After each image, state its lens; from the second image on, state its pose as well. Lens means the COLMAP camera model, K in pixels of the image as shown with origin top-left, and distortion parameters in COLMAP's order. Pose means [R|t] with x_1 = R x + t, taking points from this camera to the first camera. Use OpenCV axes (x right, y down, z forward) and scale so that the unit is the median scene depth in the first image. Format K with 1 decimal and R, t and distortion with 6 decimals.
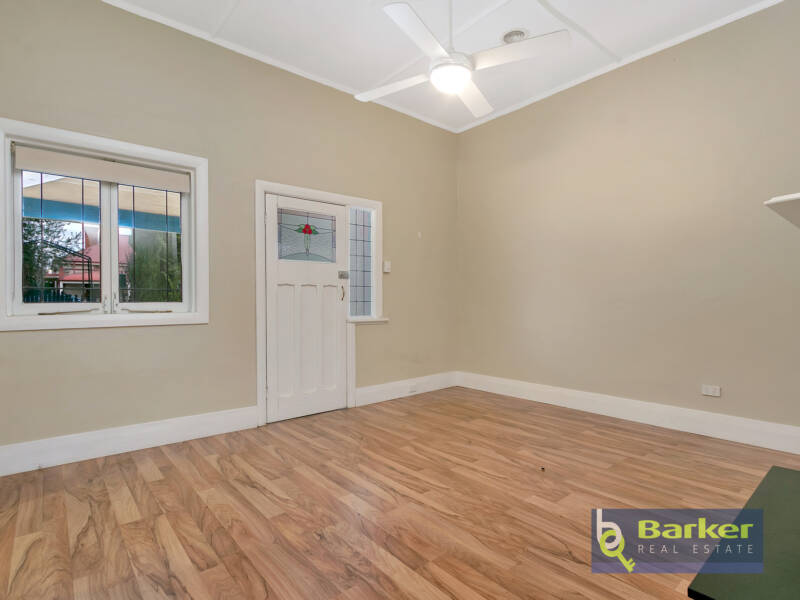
lens RADIAL K [[426.5, 0, 390.4], [0, 426.5, 296.8], [0, 0, 1]] dist [0.003693, -0.002033]
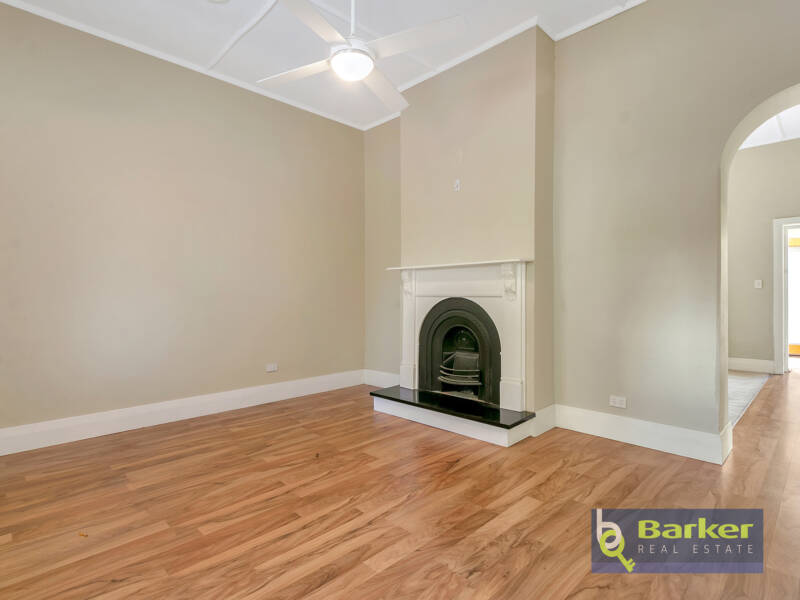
lens RADIAL K [[426.5, 0, 390.4], [0, 426.5, 296.8], [0, 0, 1]] dist [0.003693, -0.002033]
pose [[-0.094130, 0.006773, 0.995537, -0.720842], [0.001372, 0.999977, -0.006673, 0.010163], [-0.995559, 0.000737, -0.094137, 0.893564]]
